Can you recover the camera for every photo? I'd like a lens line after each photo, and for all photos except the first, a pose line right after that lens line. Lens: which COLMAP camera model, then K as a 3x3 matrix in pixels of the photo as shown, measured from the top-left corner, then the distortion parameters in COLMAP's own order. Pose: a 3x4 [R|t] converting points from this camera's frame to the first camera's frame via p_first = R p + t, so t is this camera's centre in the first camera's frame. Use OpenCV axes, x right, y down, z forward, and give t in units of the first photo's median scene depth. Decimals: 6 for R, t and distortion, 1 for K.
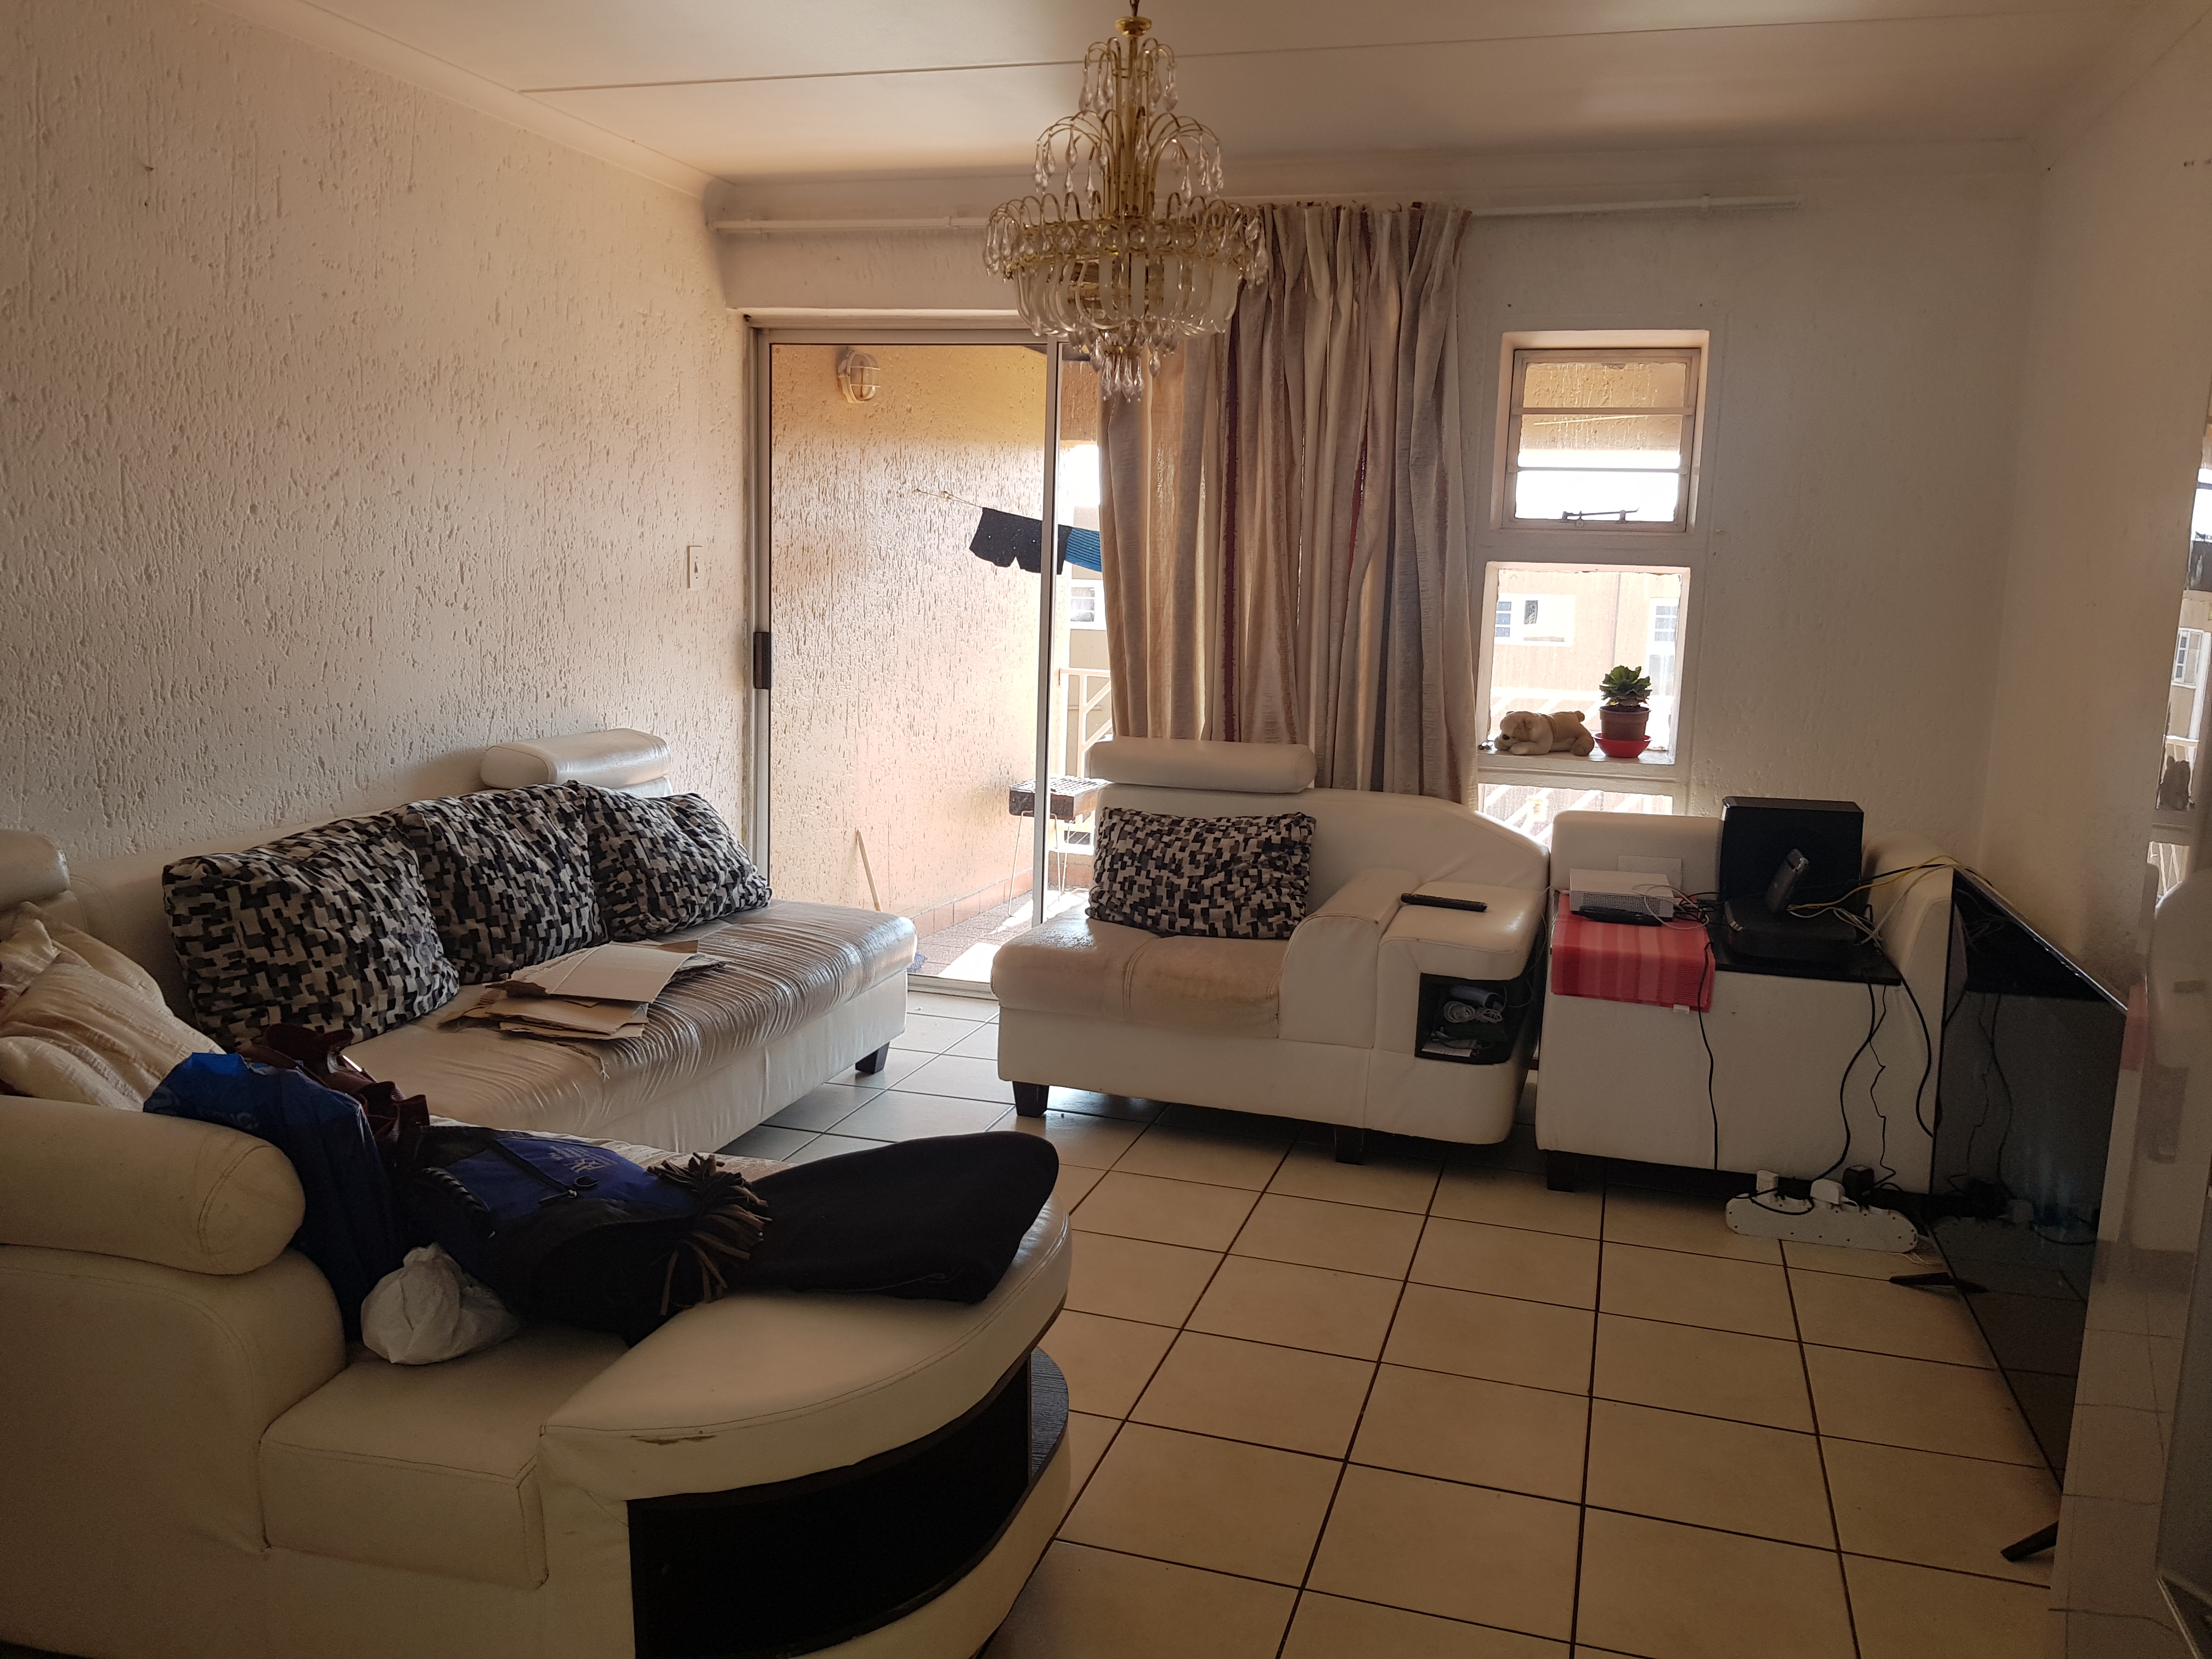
lens RADIAL K [[1771.1, 0, 1106.0], [0, 1771.1, 829.5], [0, 0, 1]] dist [0.070259, -0.199502]
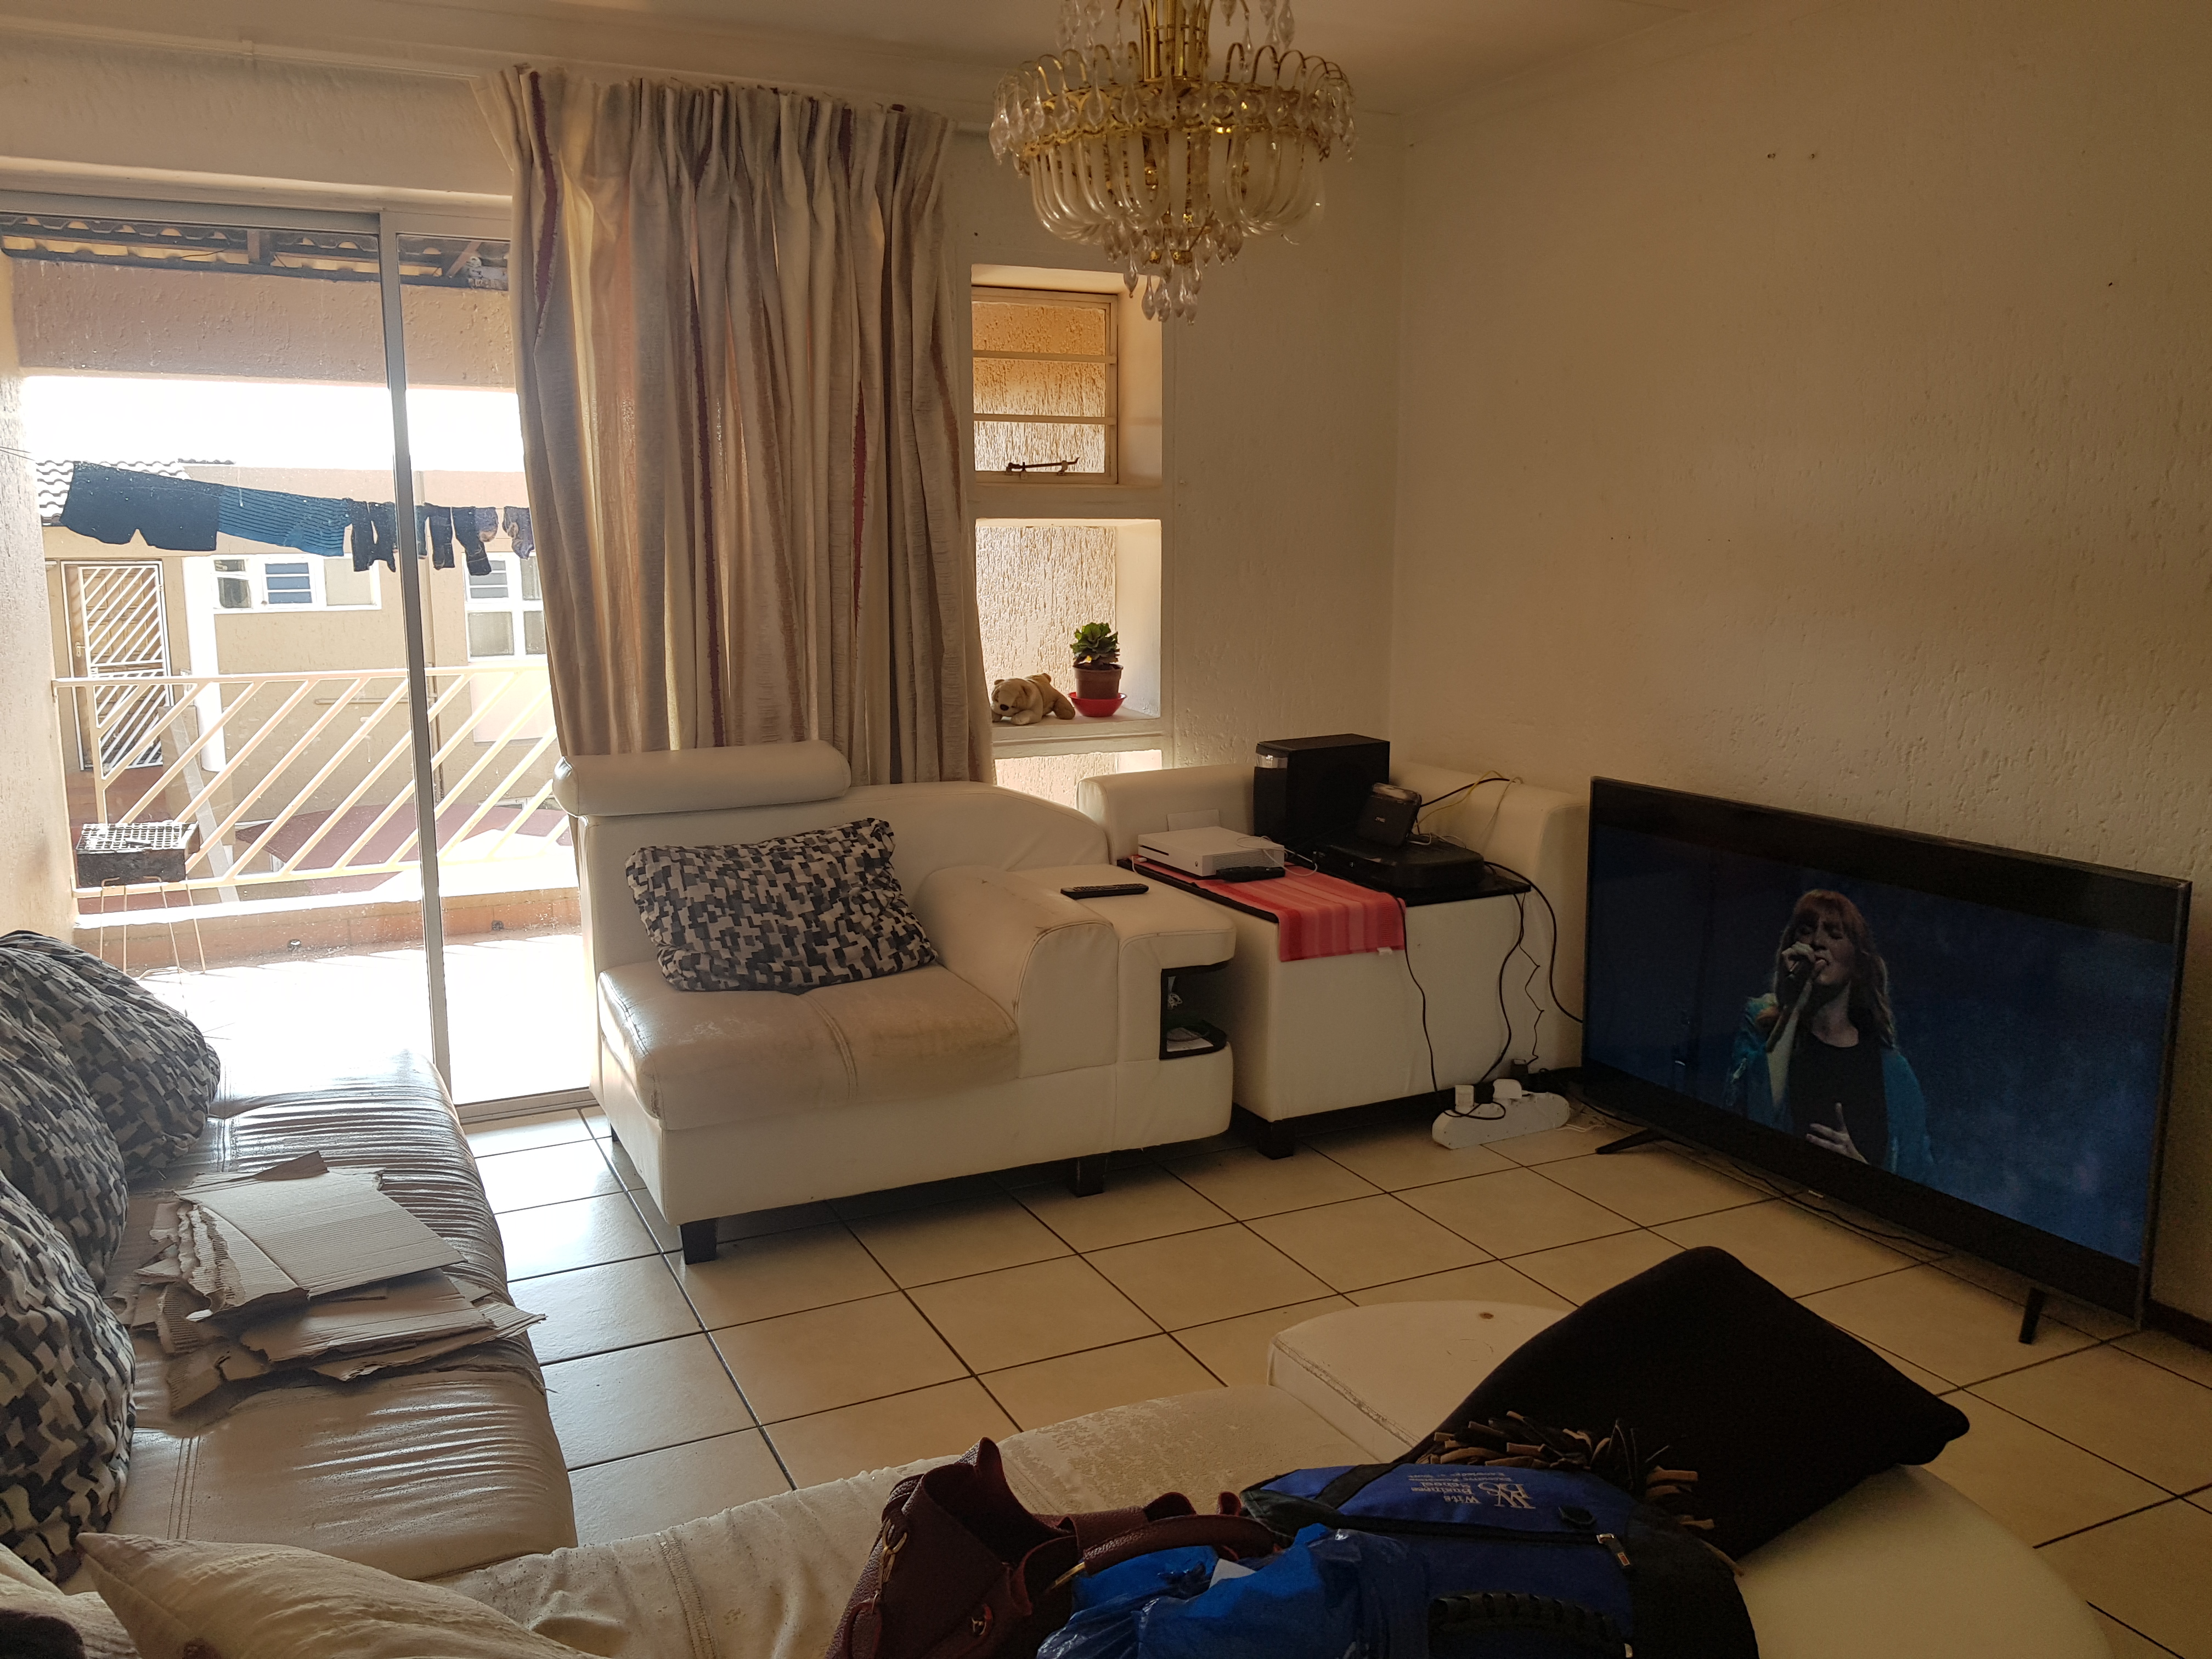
lens RADIAL K [[1759.0, 0, 1172.2], [0, 1759.0, 828.7], [0, 0, 1]] dist [0.096057, -0.162091]
pose [[0.722443, -0.148933, 0.675201, -0.424081], [0.129151, 0.988406, 0.079831, -0.063227], [-0.679262, 0.029530, 0.733302, 0.324074]]
